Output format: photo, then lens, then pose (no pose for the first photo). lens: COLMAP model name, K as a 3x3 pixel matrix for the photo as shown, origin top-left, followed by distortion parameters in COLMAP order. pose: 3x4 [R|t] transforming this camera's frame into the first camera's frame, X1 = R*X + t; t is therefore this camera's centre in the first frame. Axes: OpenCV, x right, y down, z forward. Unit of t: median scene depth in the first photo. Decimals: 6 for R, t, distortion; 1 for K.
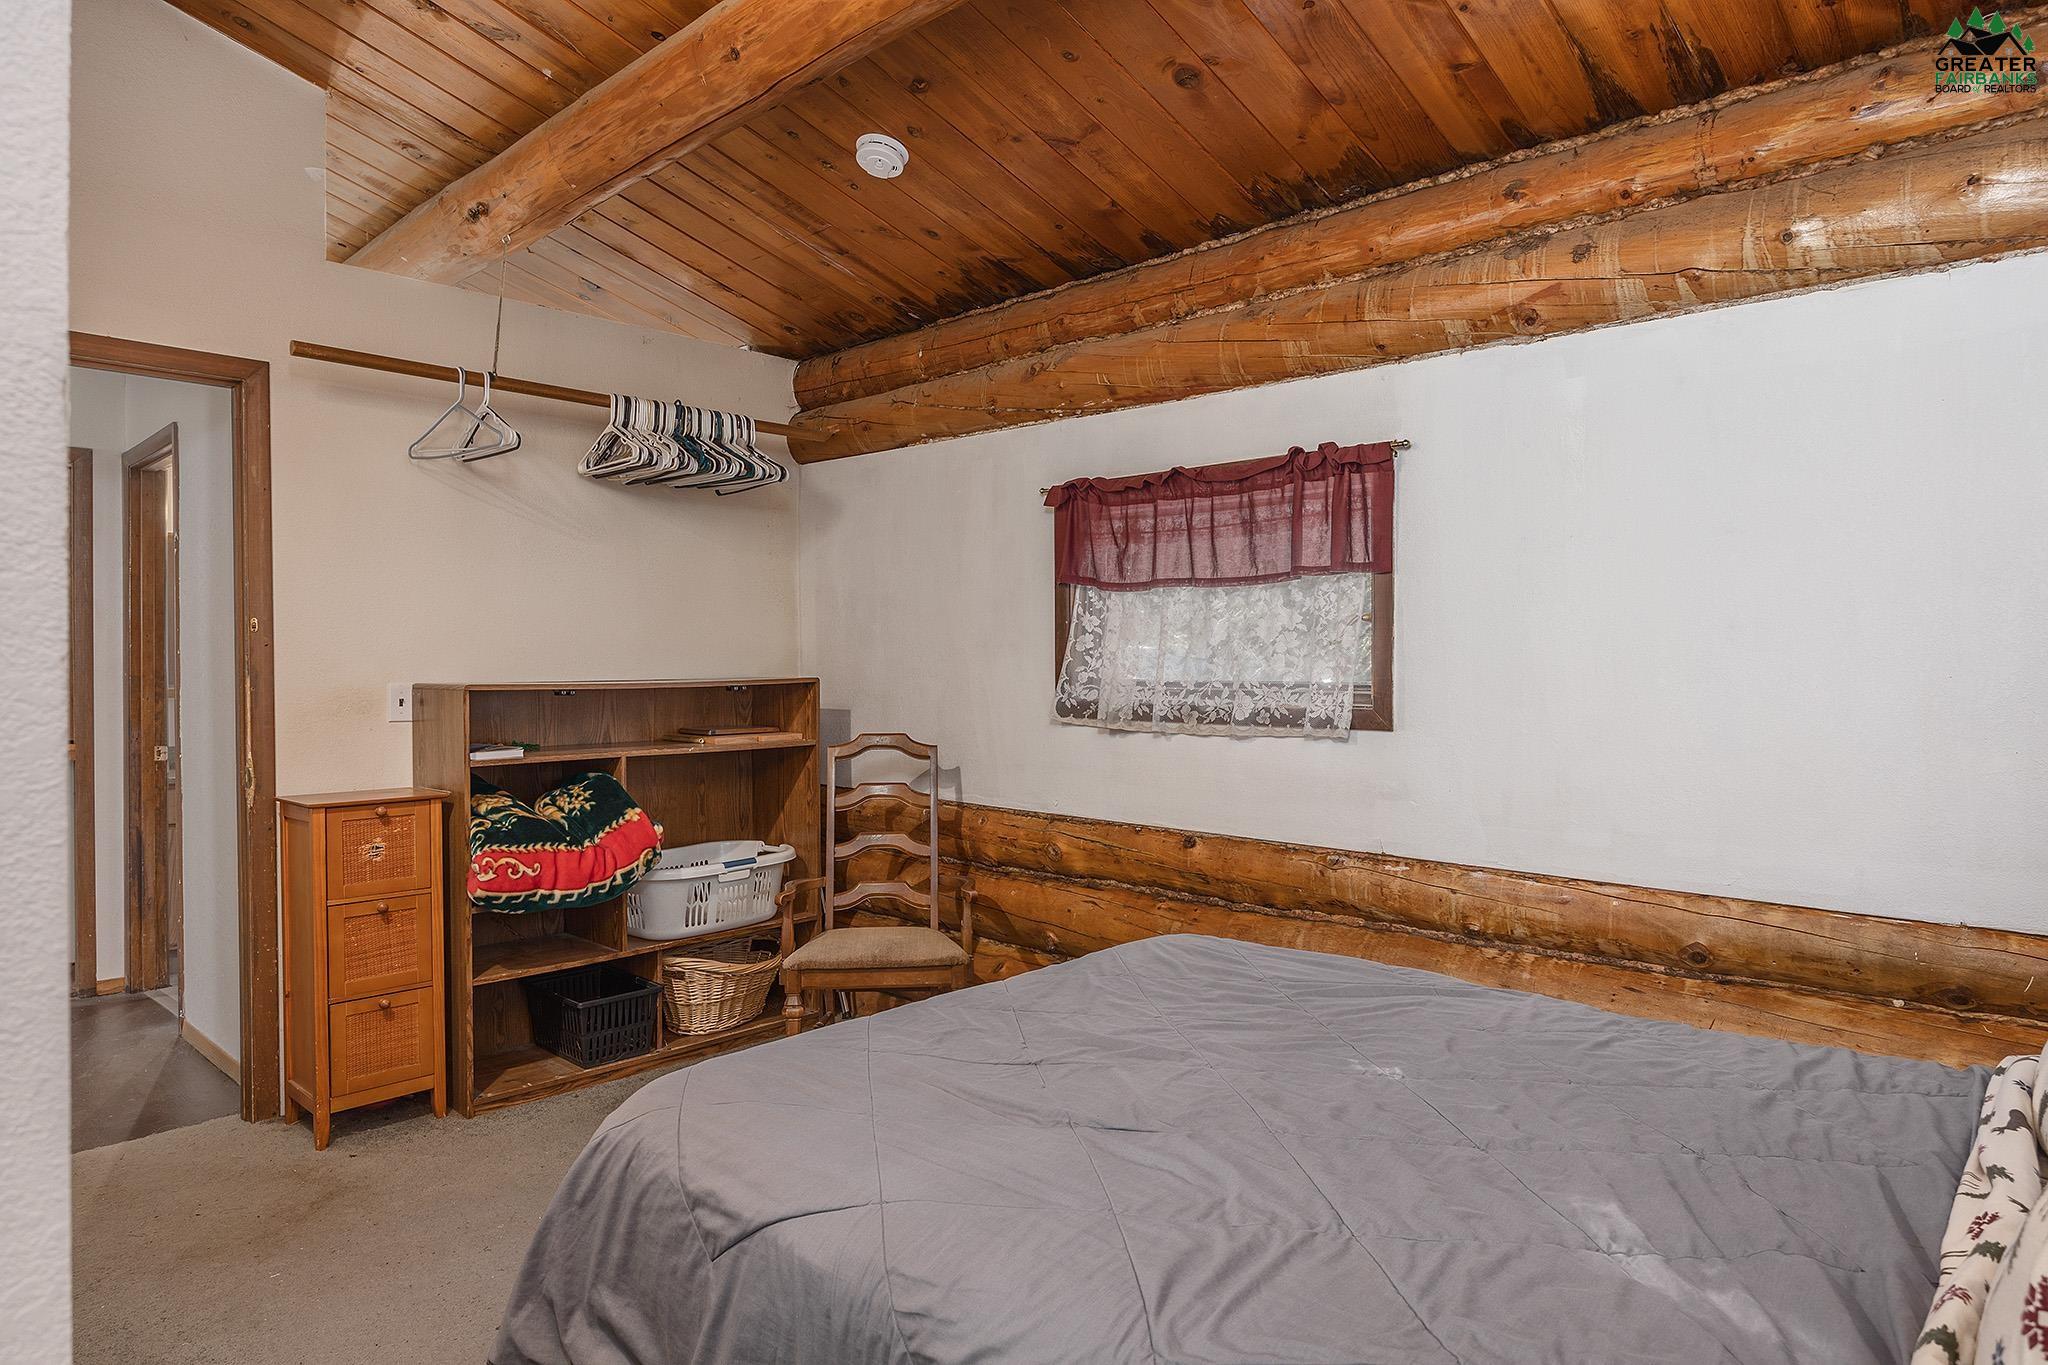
lens RADIAL K [[1189.5, 0, 1020.7], [0, 1189.5, 668.8], [0, 0, 1]] dist [-0.005839, 0.000000]
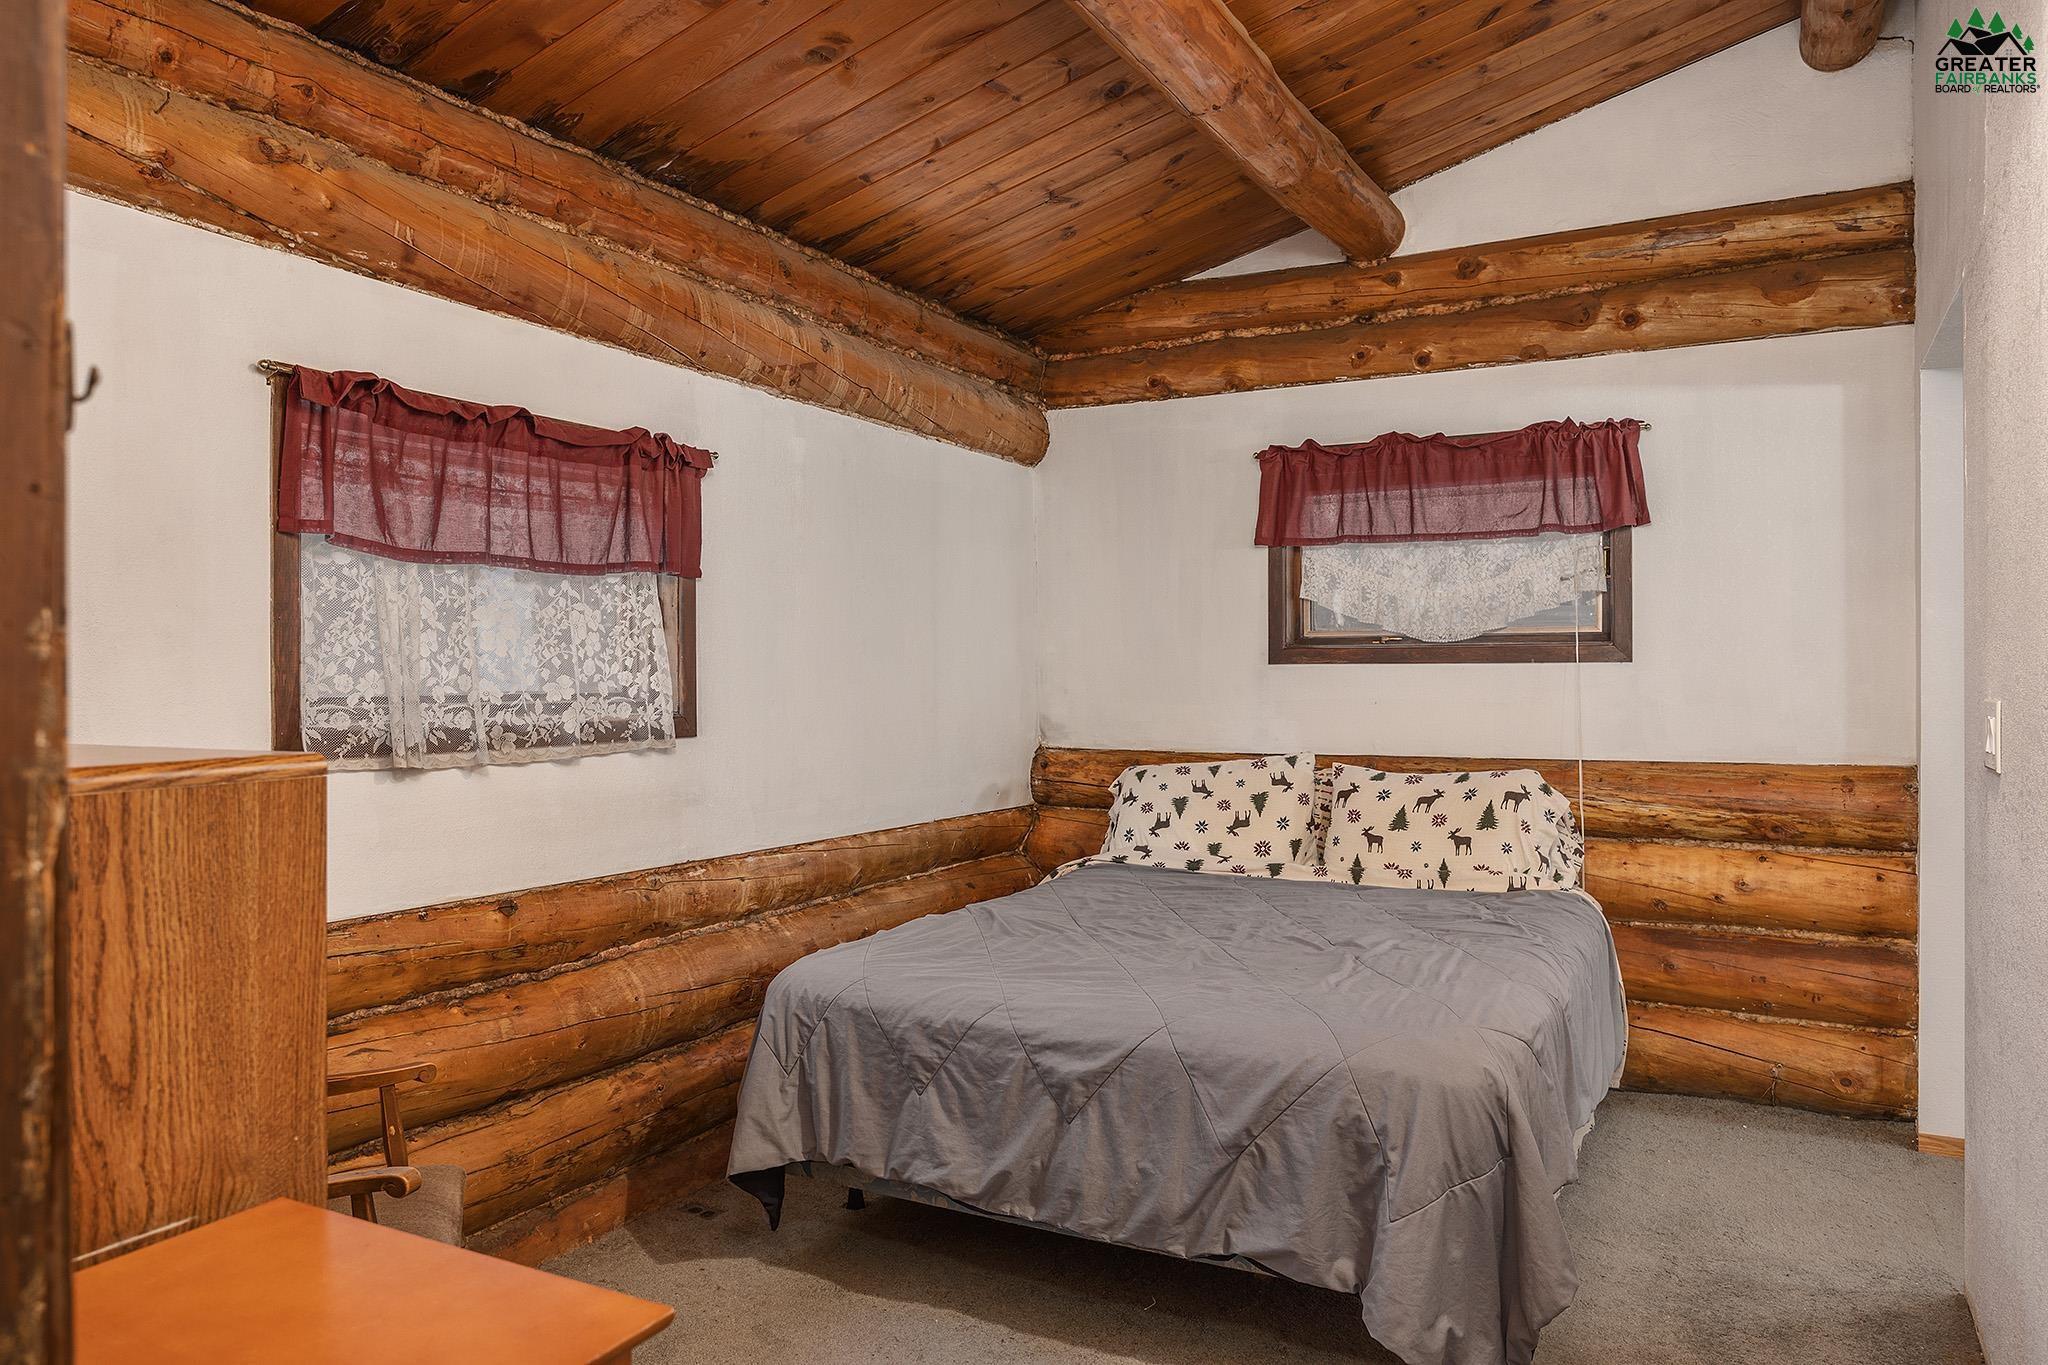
lens RADIAL K [[1399.9, 0, 1024.0], [0, 1399.9, 682.5], [0, 0, 1]] dist [0.002212, -0.000301]
pose [[-0.252355, -0.004398, 0.967625, -0.816689], [0.011724, 0.999902, 0.007603, 0.000753], [-0.967564, 0.013263, -0.252279, 0.932791]]
